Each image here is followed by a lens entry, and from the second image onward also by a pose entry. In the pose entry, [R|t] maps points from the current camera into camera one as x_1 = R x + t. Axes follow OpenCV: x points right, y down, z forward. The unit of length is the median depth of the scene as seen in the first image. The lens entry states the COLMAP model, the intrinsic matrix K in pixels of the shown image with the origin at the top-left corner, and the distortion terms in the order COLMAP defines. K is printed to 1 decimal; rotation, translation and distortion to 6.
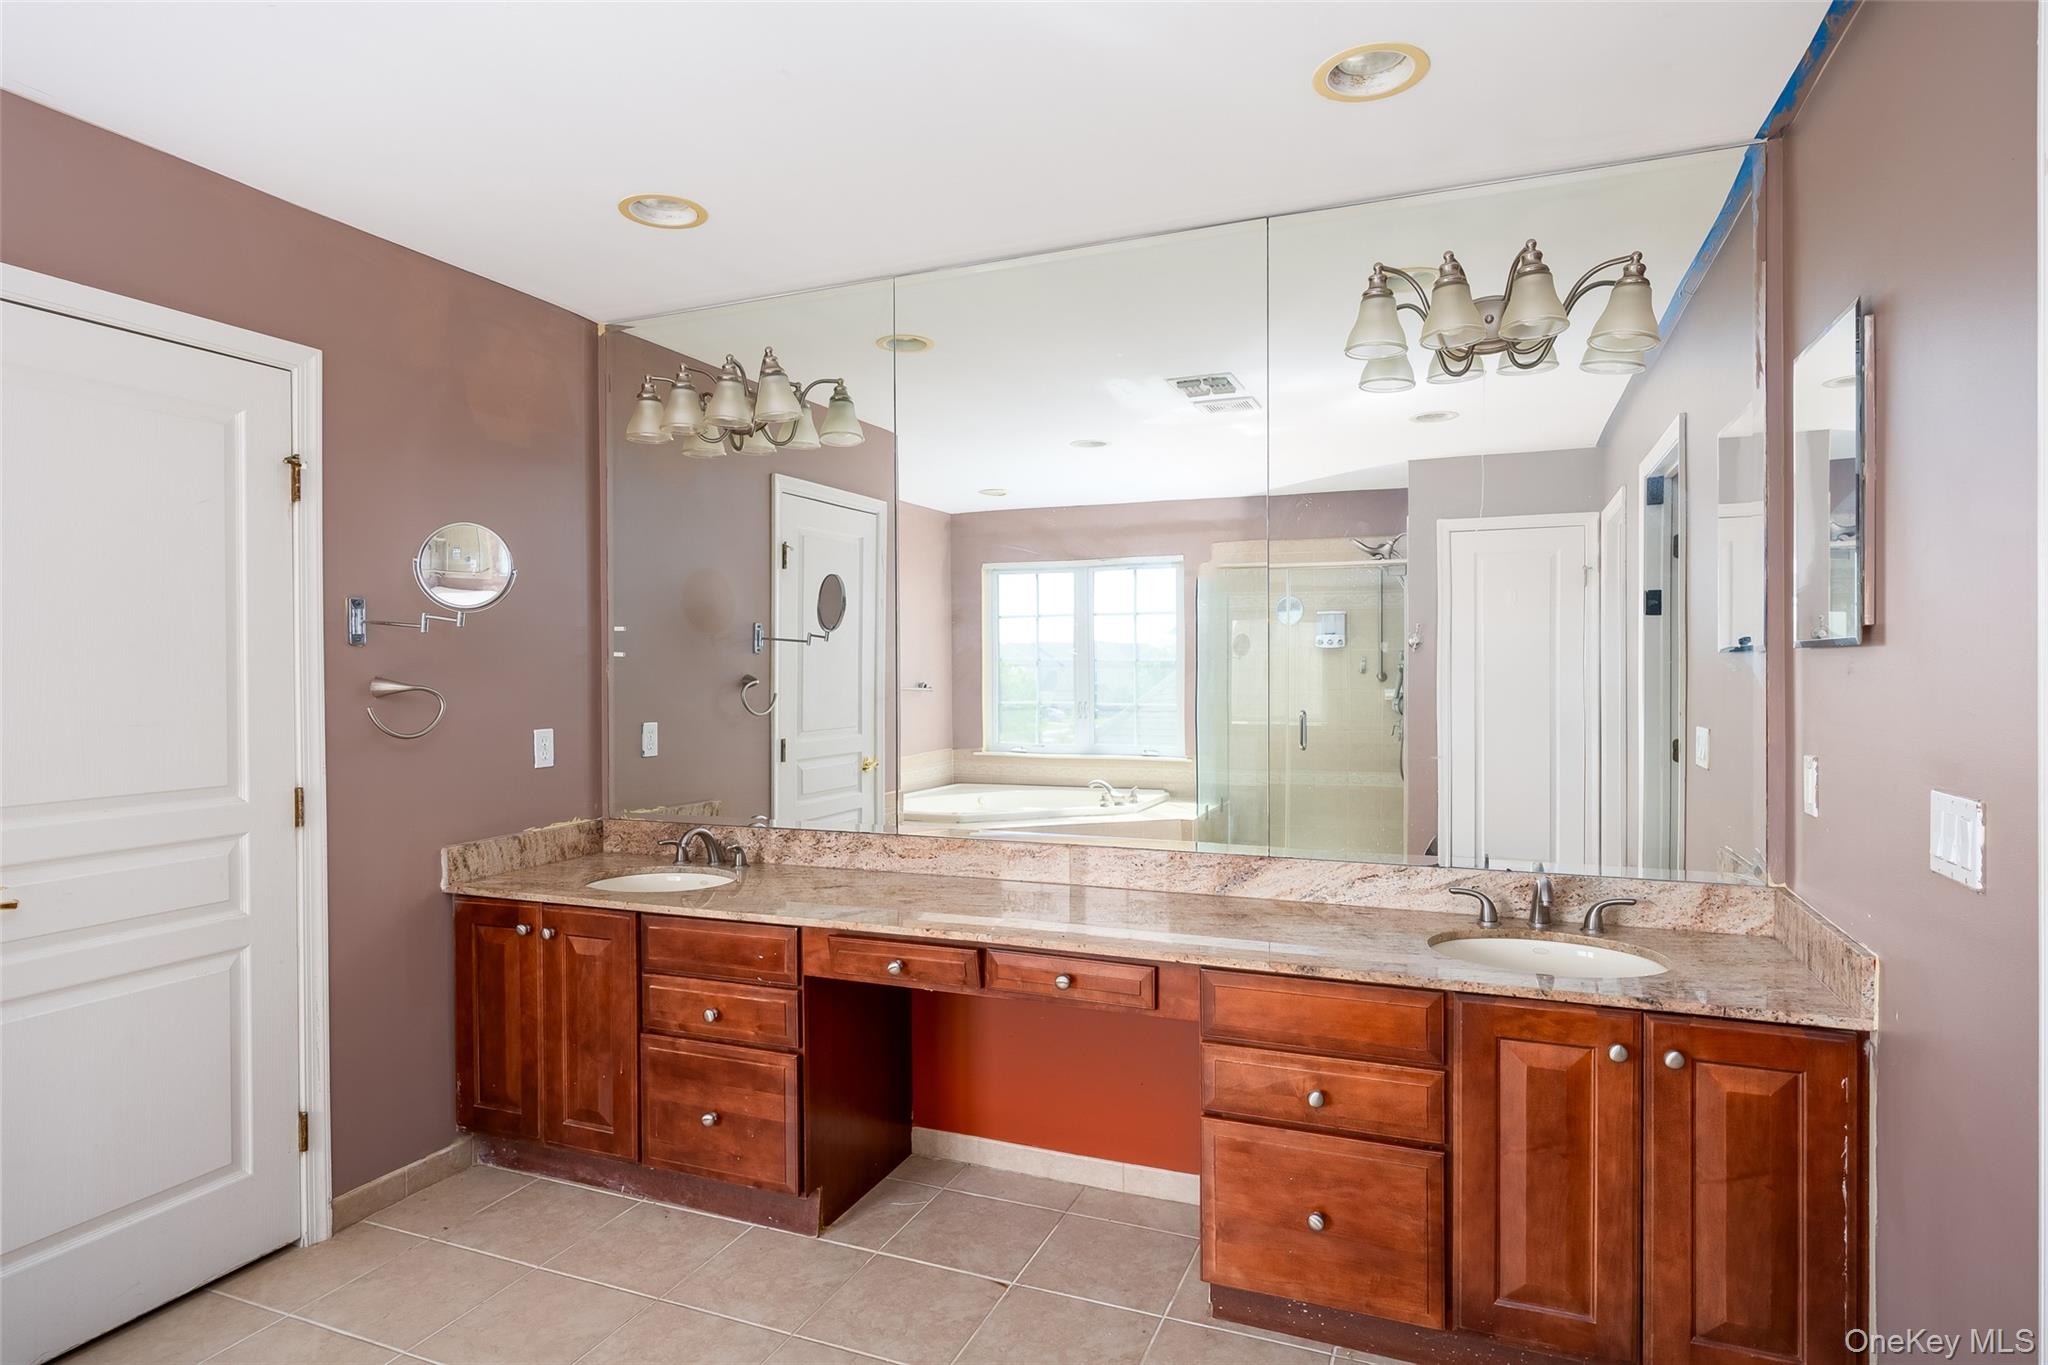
lens RADIAL K [[1073.3, 0, 1029.2], [0, 1073.3, 681.8], [0, 0, 1]] dist [-0.014885, 0.000320]
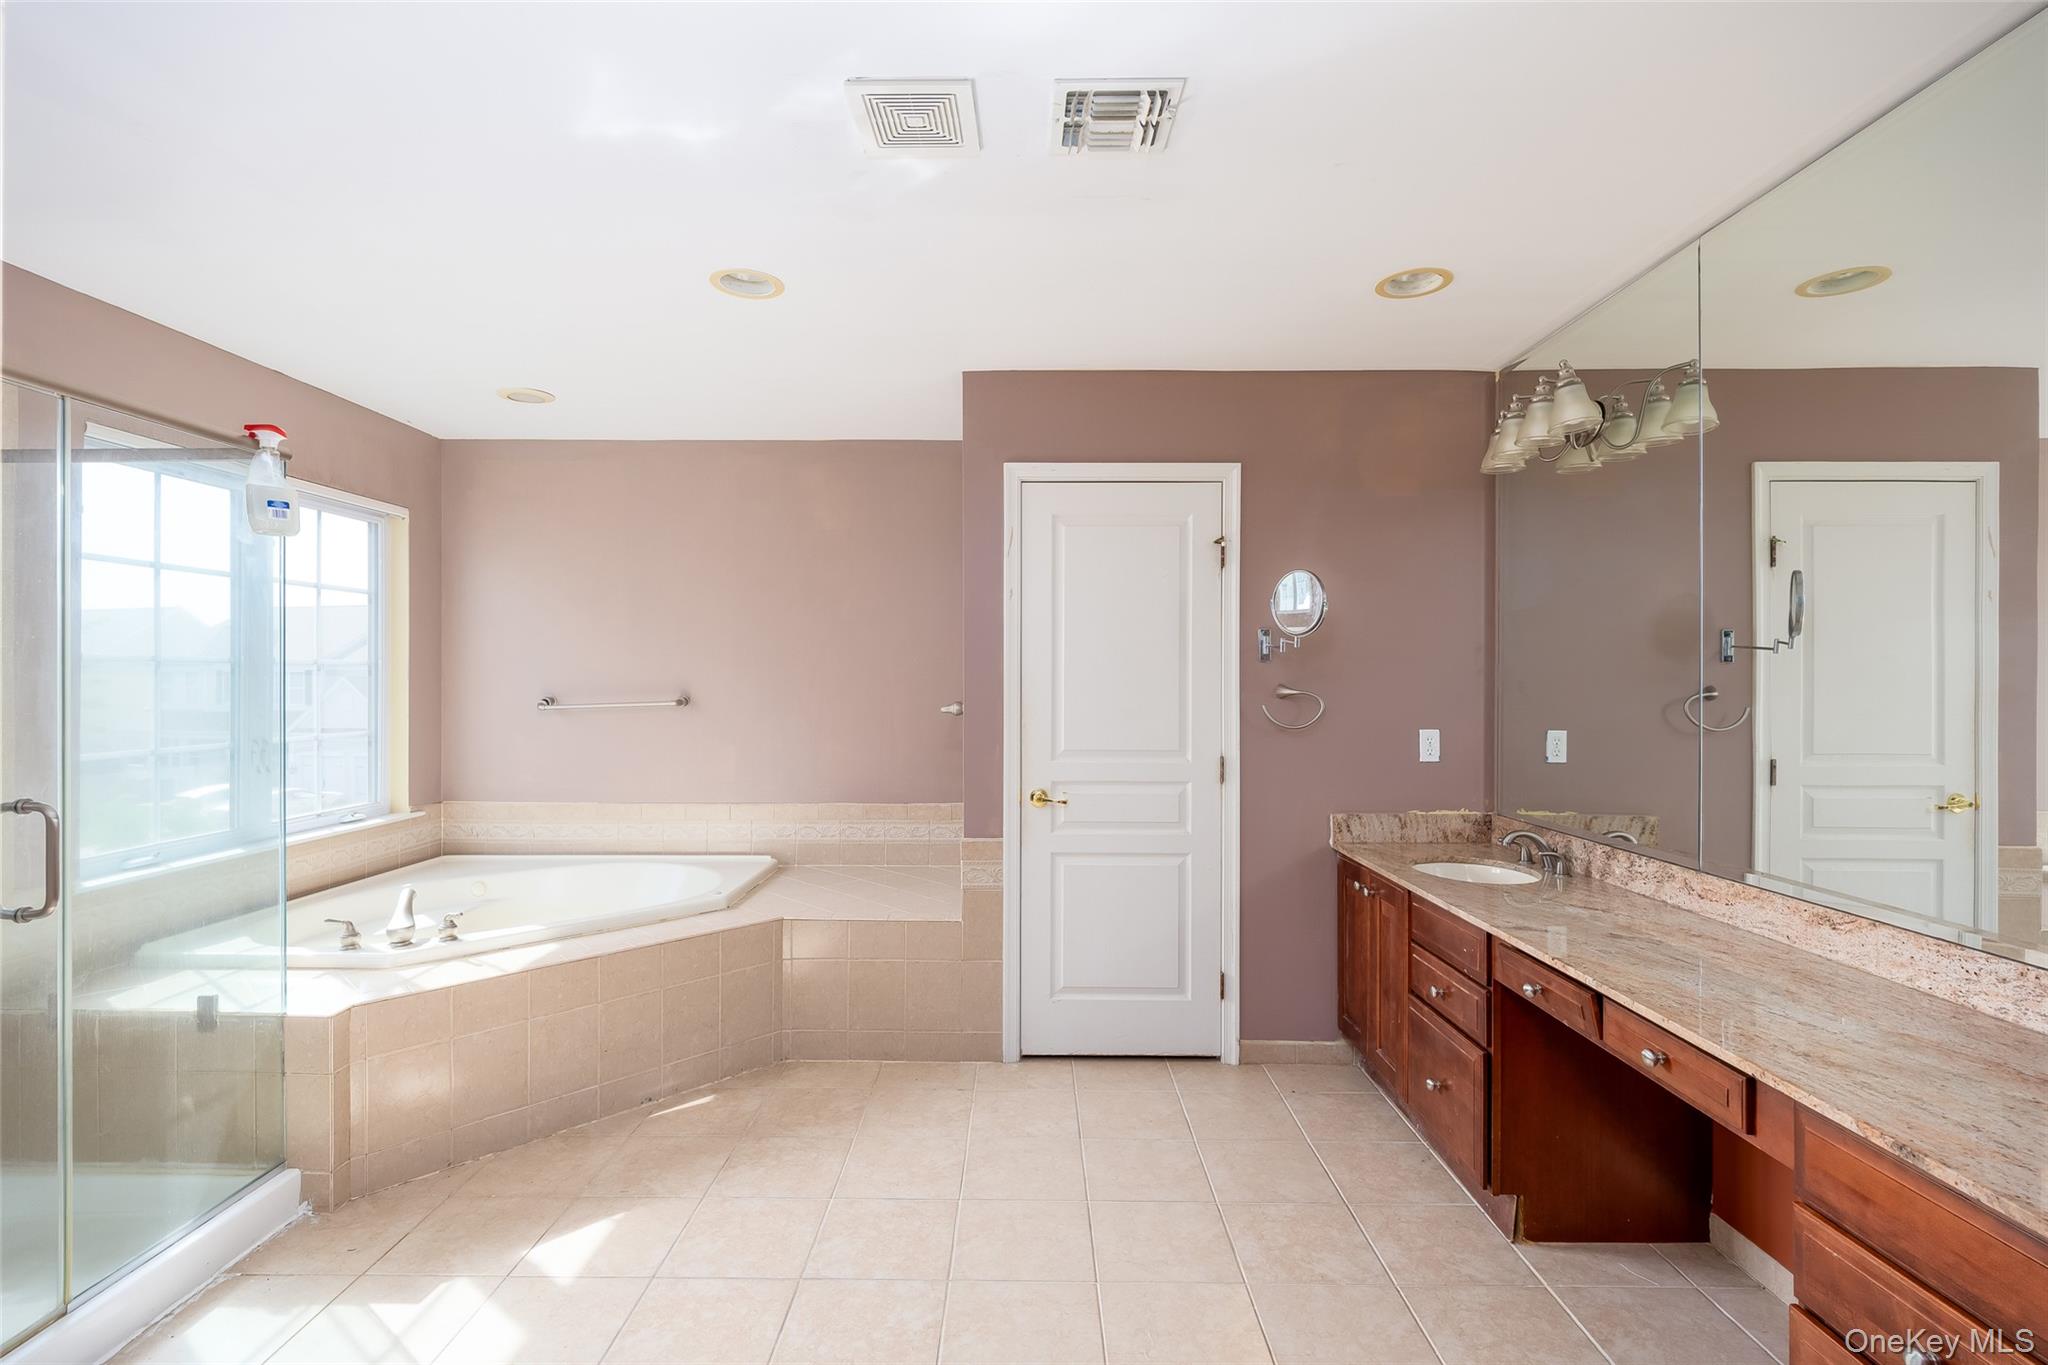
lens RADIAL K [[968.0, 0, 1018.8], [0, 968.0, 678.5], [0, 0, 1]] dist [-0.017890, -0.001202]
pose [[0.358987, 0.005890, -0.933324, 0.436548], [-0.016176, 0.999869, 0.000088, -0.005844], [0.933202, 0.015066, 0.359035, 0.212934]]
